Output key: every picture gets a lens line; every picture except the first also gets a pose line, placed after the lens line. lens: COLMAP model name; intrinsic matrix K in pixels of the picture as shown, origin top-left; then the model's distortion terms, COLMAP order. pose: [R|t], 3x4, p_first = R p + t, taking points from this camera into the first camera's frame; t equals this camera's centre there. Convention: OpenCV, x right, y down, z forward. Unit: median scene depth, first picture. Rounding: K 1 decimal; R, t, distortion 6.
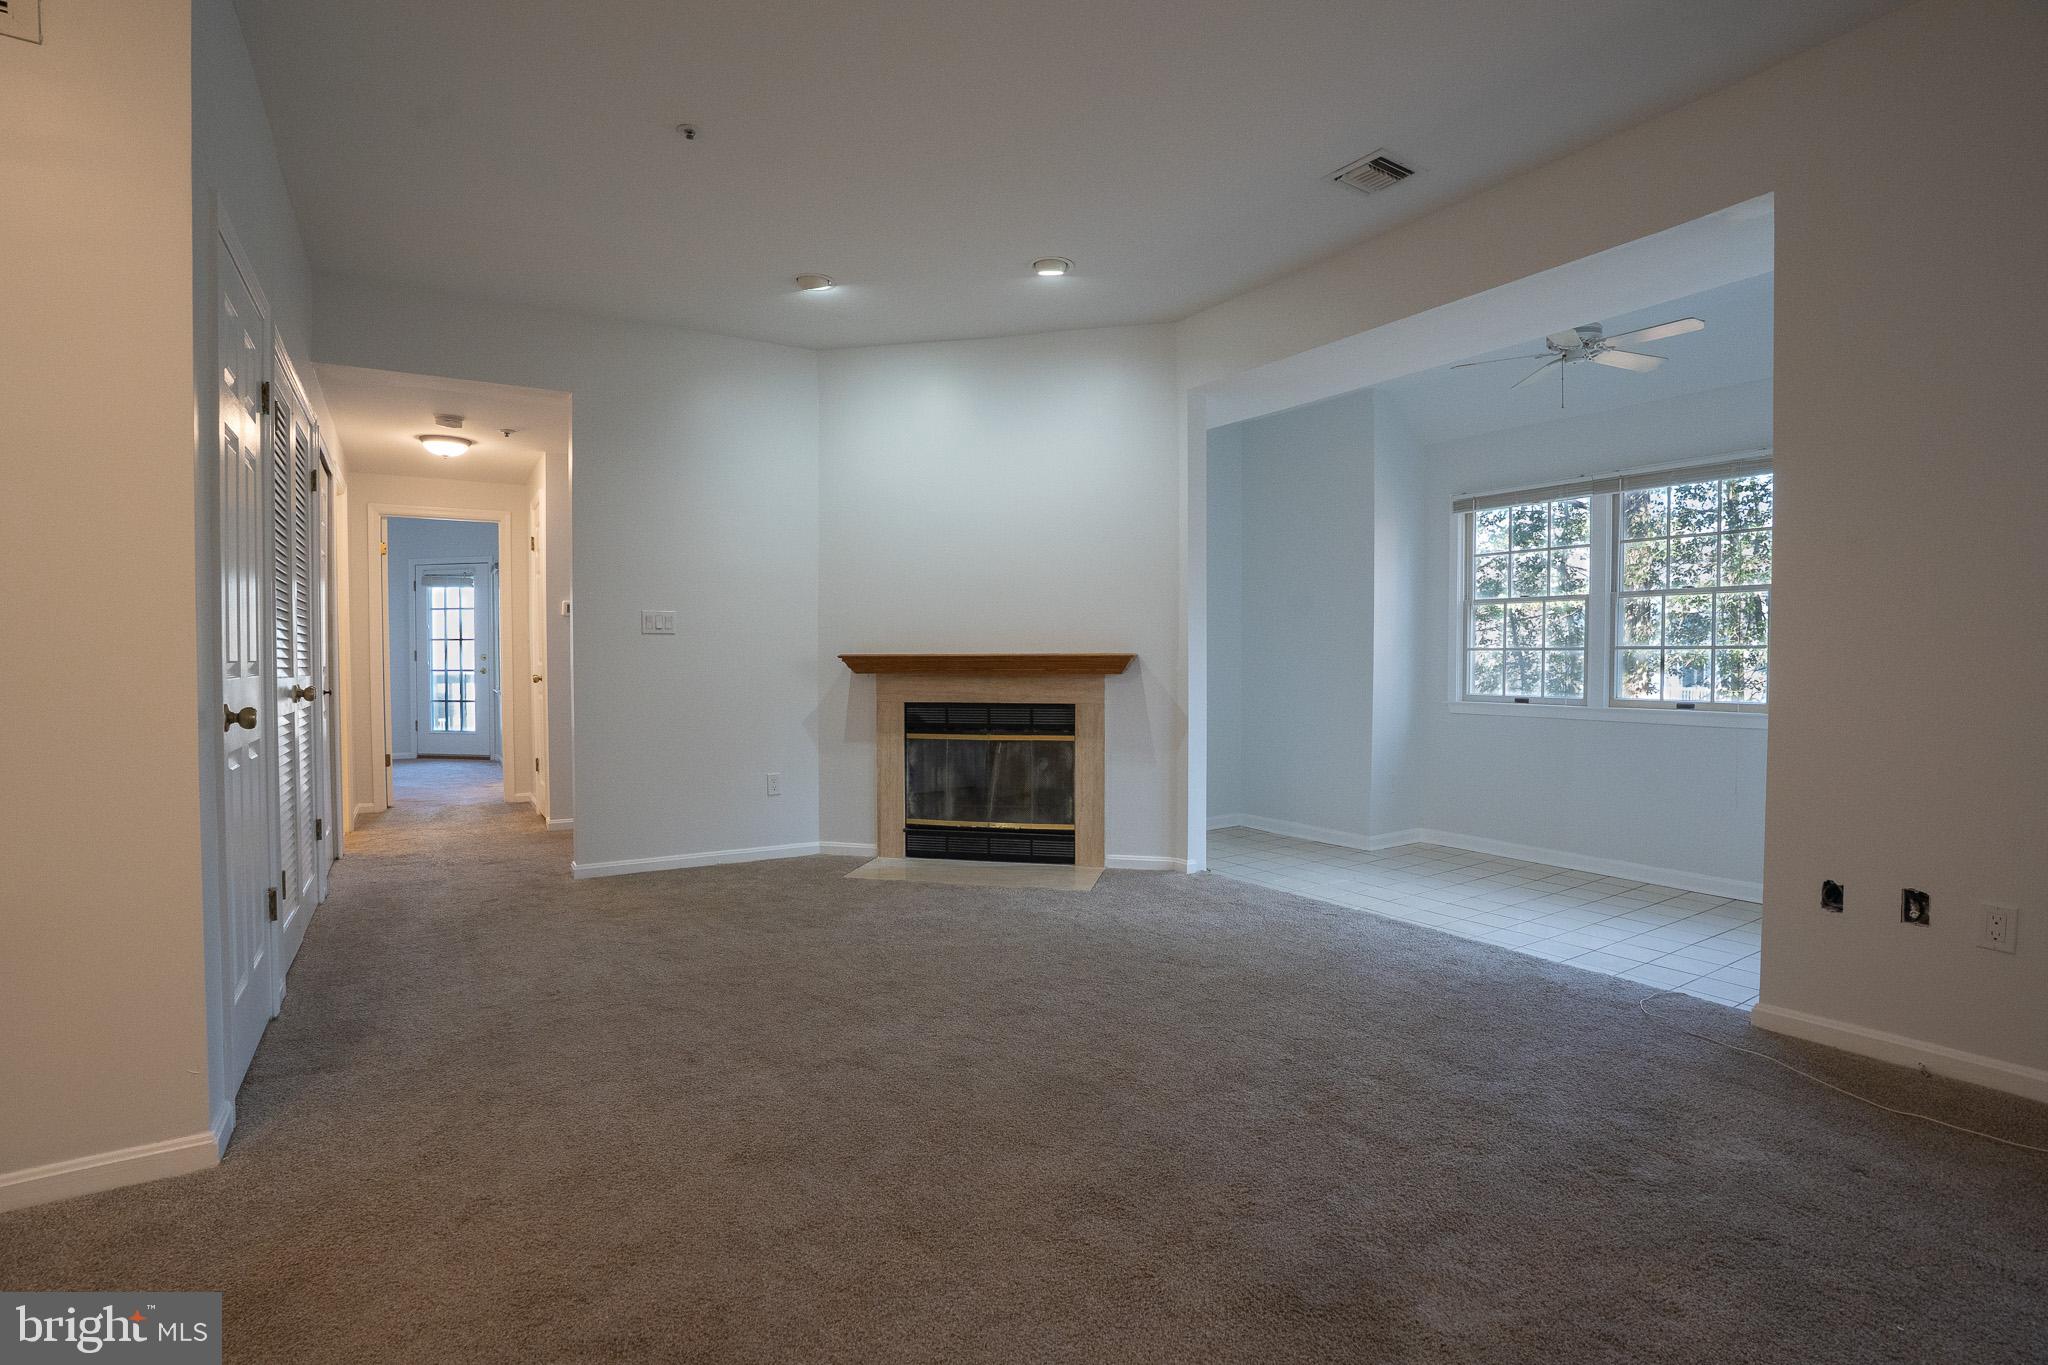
lens RADIAL K [[970.7, 0, 1024.0], [0, 970.7, 682.5], [0, 0, 1]] dist [-0.070879, 0.028504]
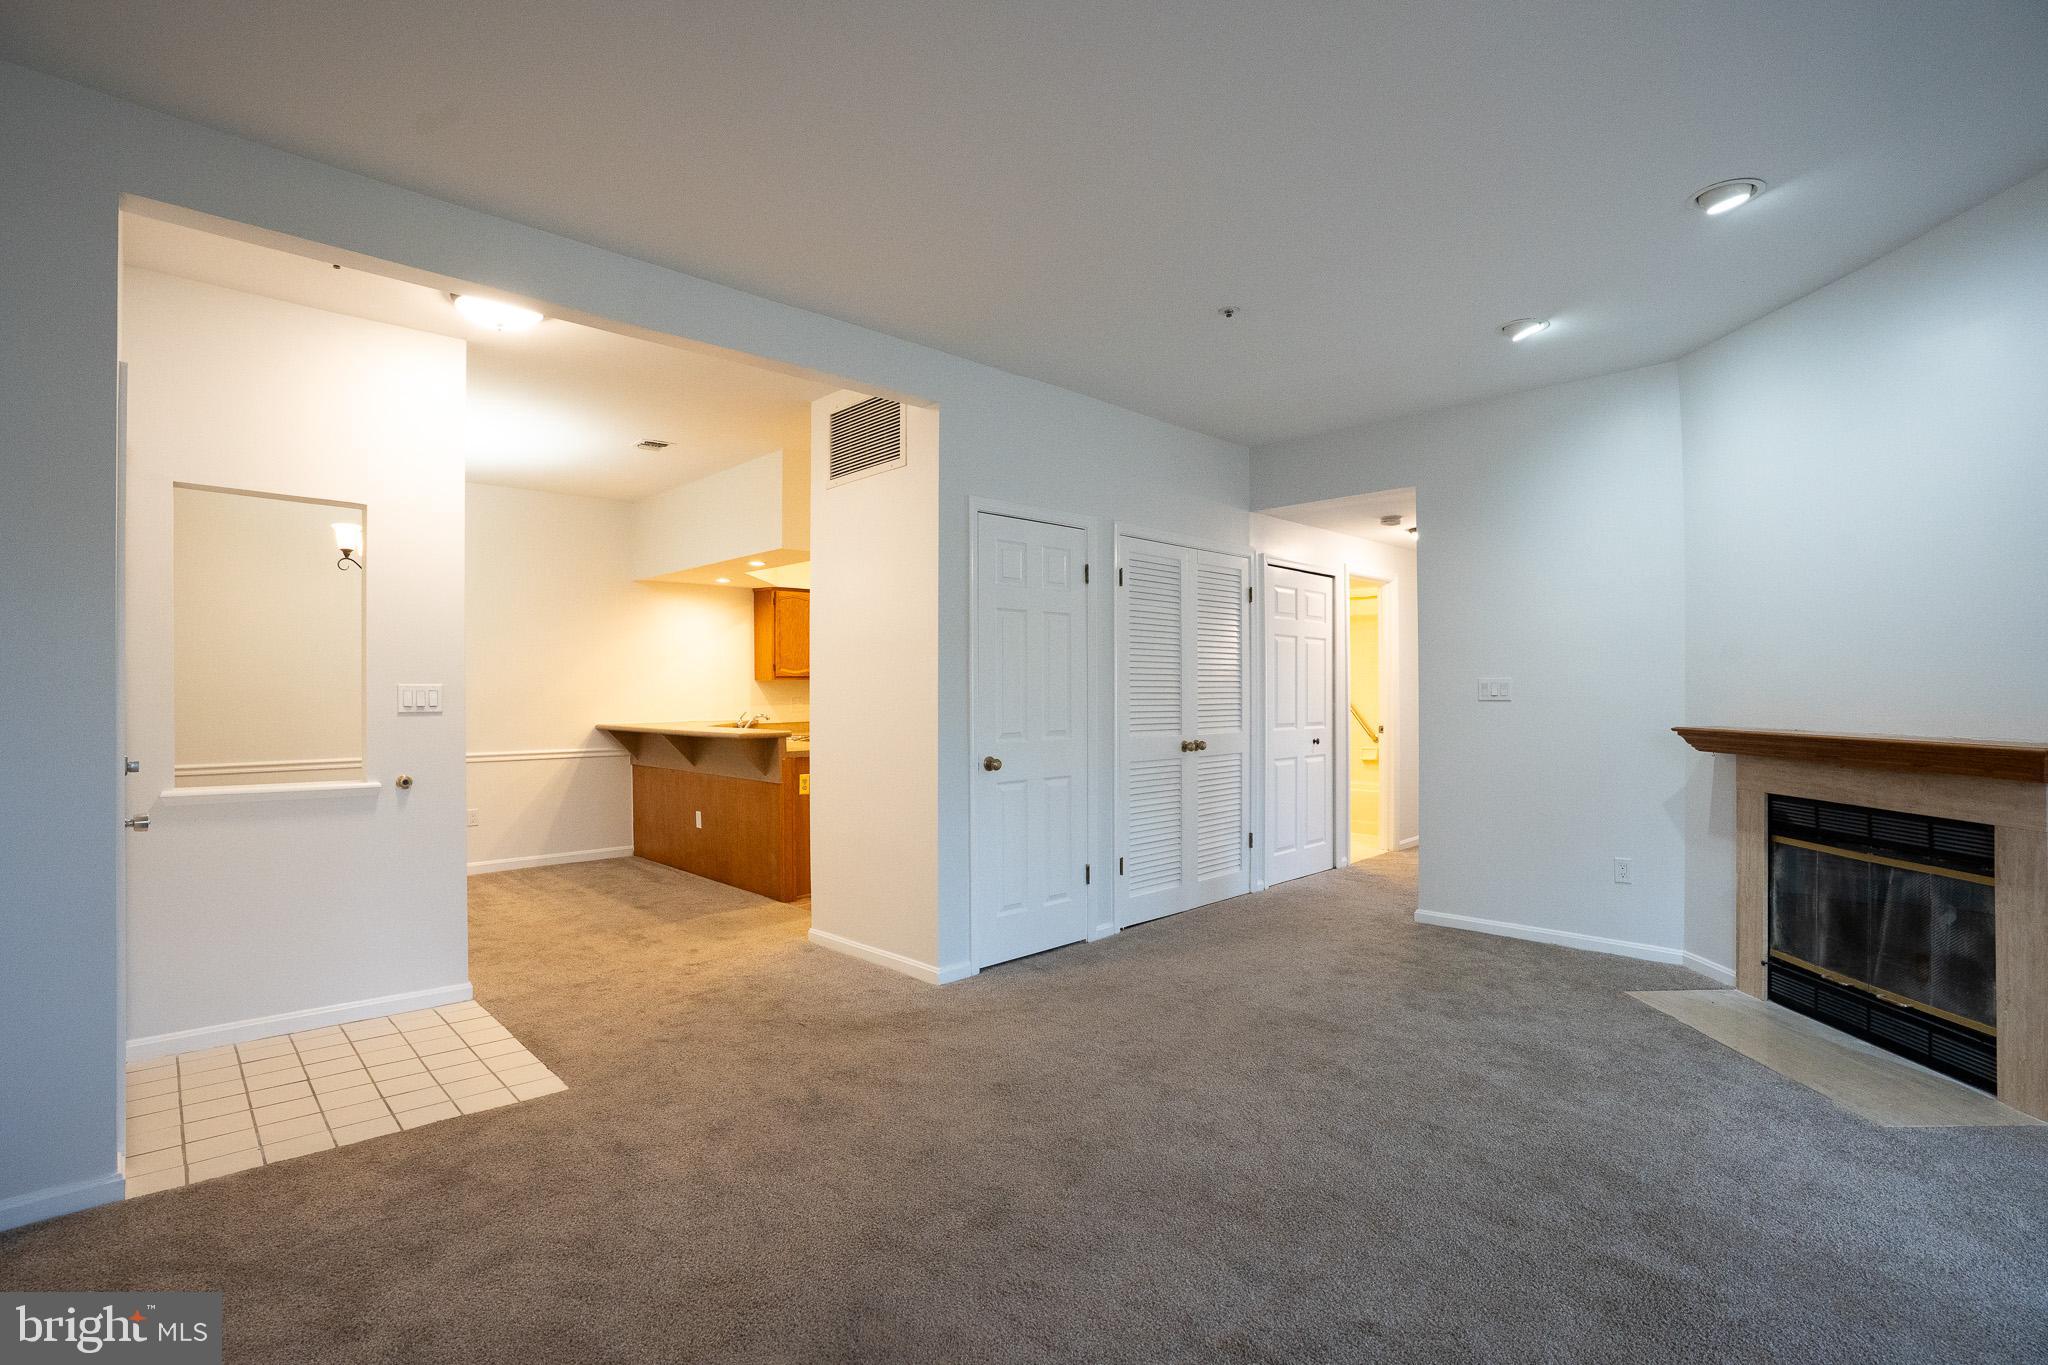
lens RADIAL K [[970.7, 0, 1024.0], [0, 970.7, 682.5], [0, 0, 1]] dist [-0.070879, 0.028504]
pose [[0.205660, -0.005600, -0.978608, 0.474037], [-0.018834, 0.999776, -0.009679, -0.047685], [0.978442, 0.020422, 0.205508, 0.286622]]
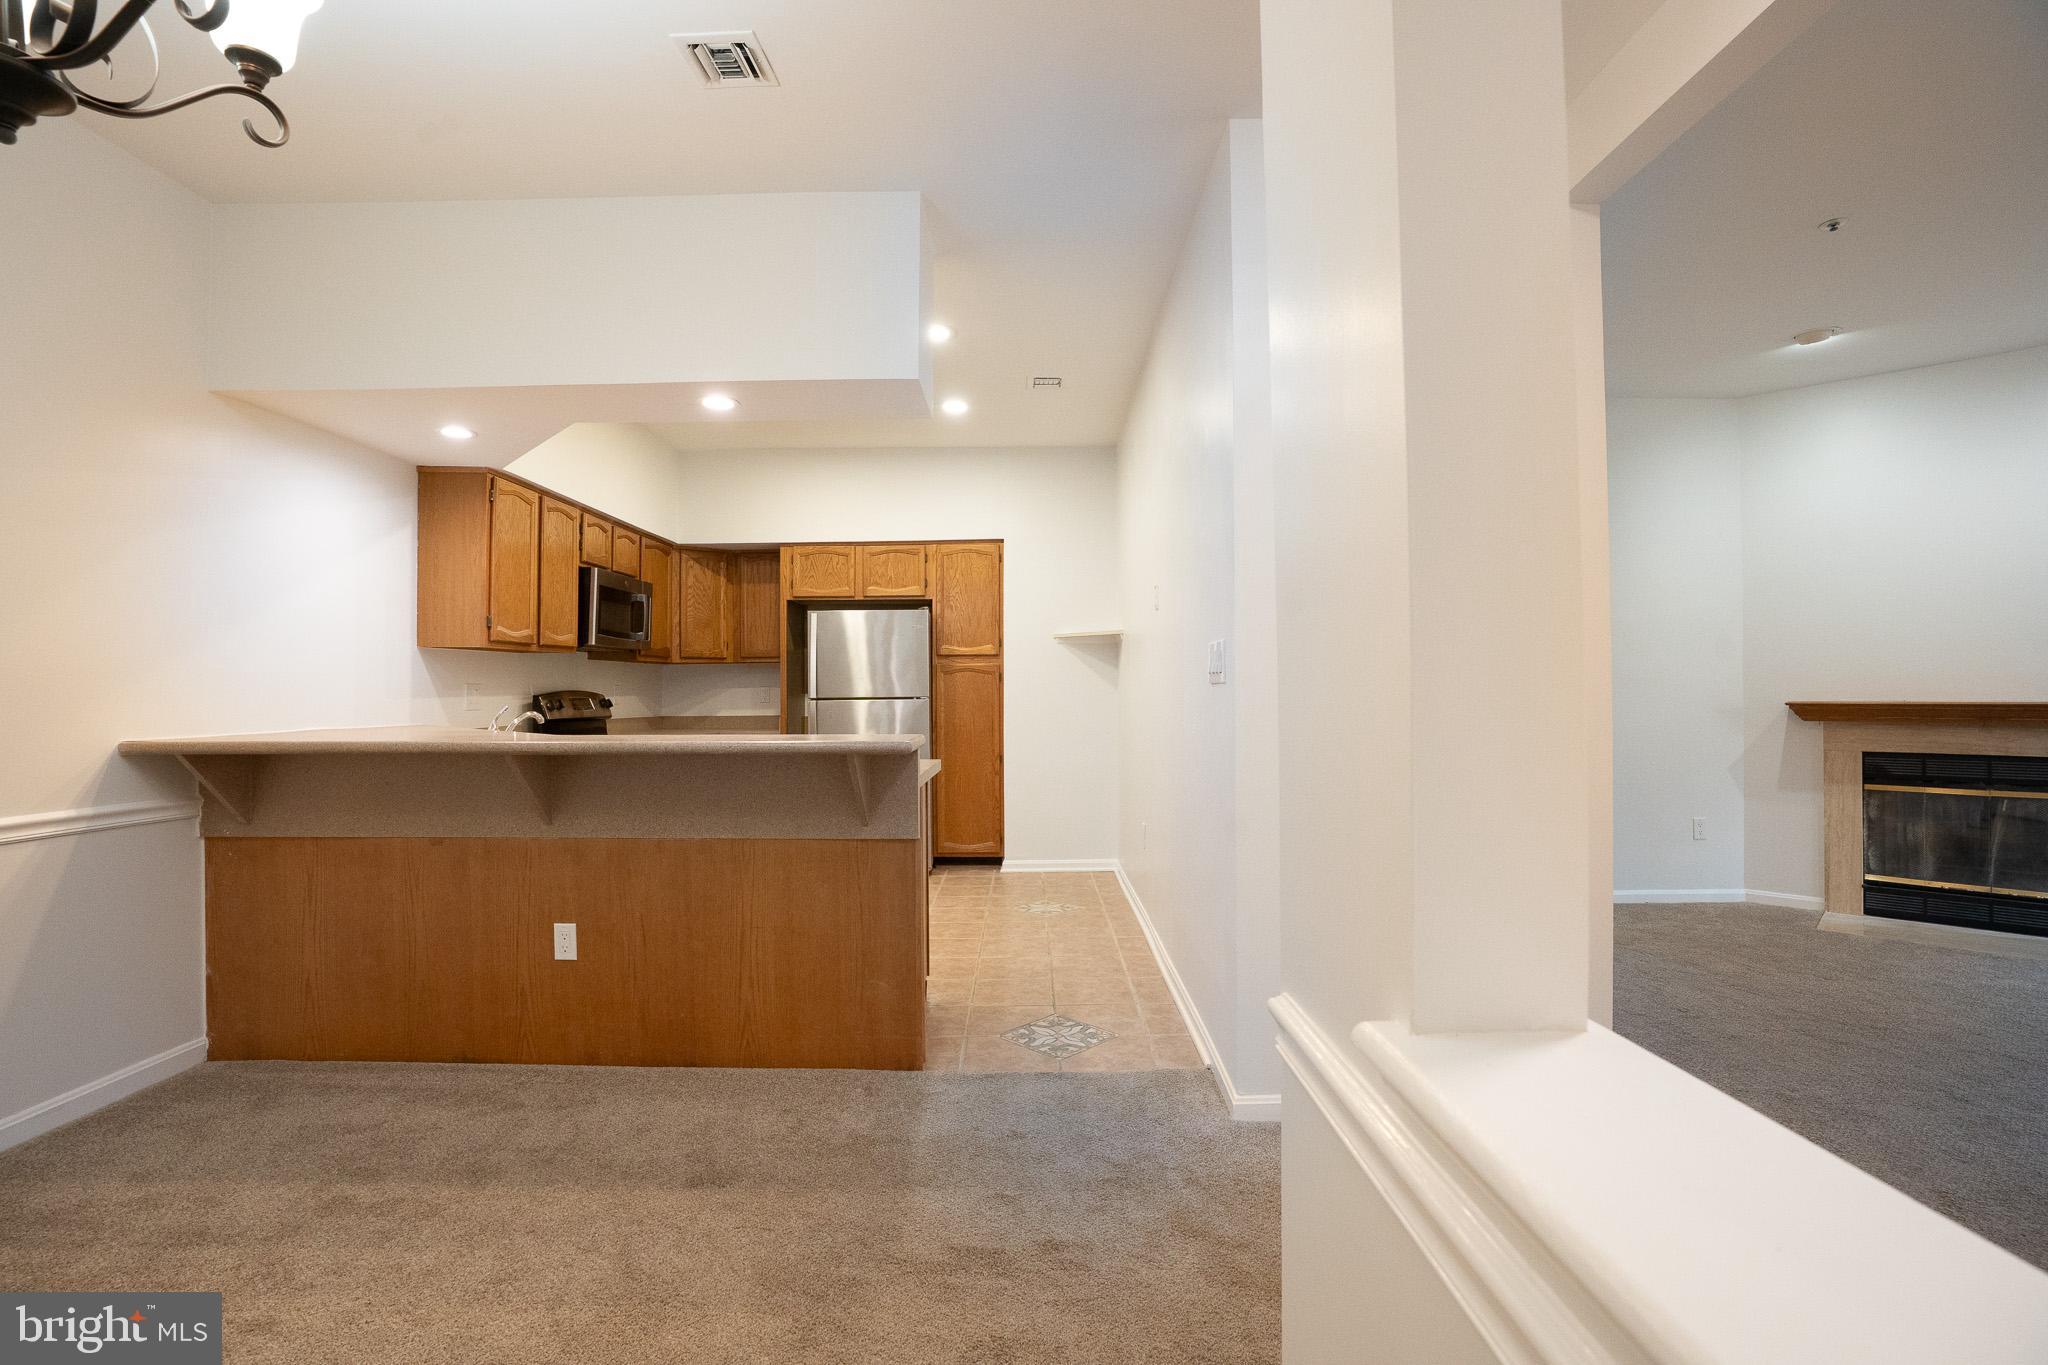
lens RADIAL K [[970.7, 0, 1024.0], [0, 970.7, 682.5], [0, 0, 1]] dist [-0.070879, 0.028504]
pose [[0.846825, -0.004928, -0.531849, -0.335218], [-0.011360, 0.999561, -0.027351, -0.012832], [0.531751, 0.029203, 0.846397, -0.217702]]
